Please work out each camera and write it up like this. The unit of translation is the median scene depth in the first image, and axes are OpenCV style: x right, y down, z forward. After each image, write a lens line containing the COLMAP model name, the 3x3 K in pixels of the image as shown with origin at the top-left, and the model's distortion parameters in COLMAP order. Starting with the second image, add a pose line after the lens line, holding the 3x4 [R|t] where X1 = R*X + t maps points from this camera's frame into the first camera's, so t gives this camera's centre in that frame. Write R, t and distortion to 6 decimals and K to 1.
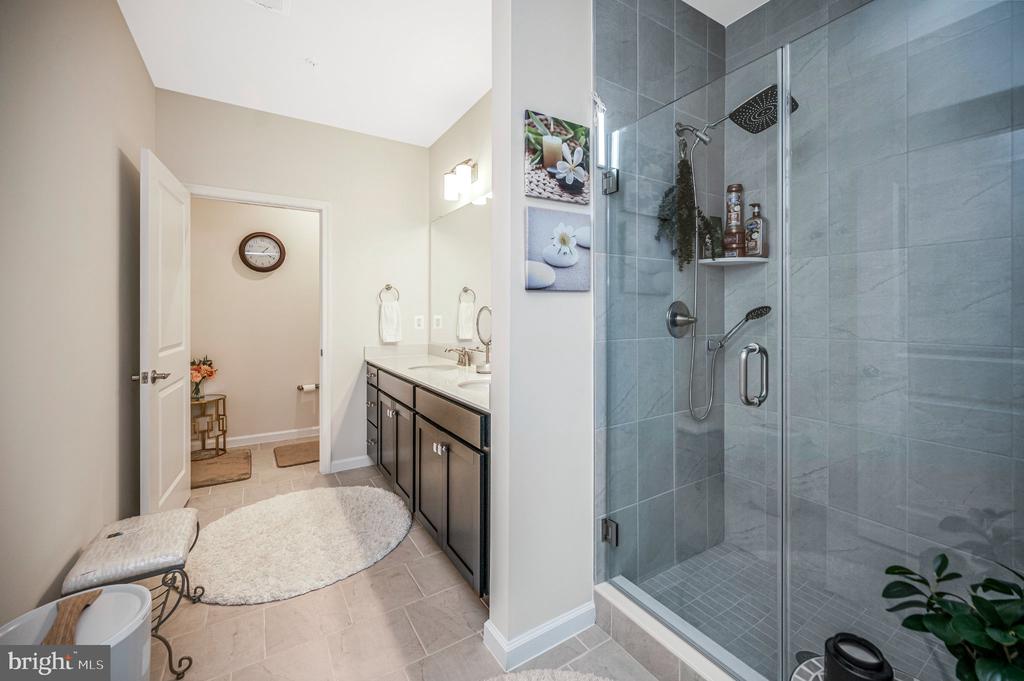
lens RADIAL K [[416.3, 0, 509.7], [0, 416.3, 315.2], [0, 0, 1]] dist [0.000431, 0.000015]
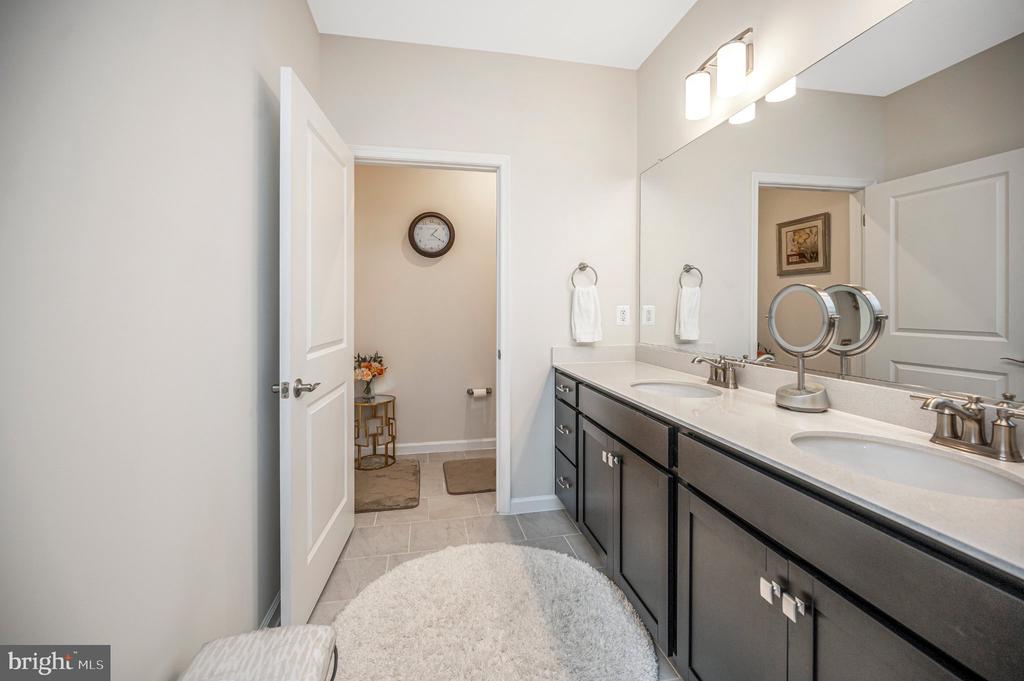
lens RADIAL K [[409.5, 0, 510.5], [0, 409.5, 309.6], [0, 0, 1]] dist [0.000322, -0.000041]
pose [[0.941003, -0.001042, -0.338395, -0.170735], [0.000291, 0.999997, -0.002271, 0.009117], [0.338397, 0.002039, 0.941001, 0.288274]]
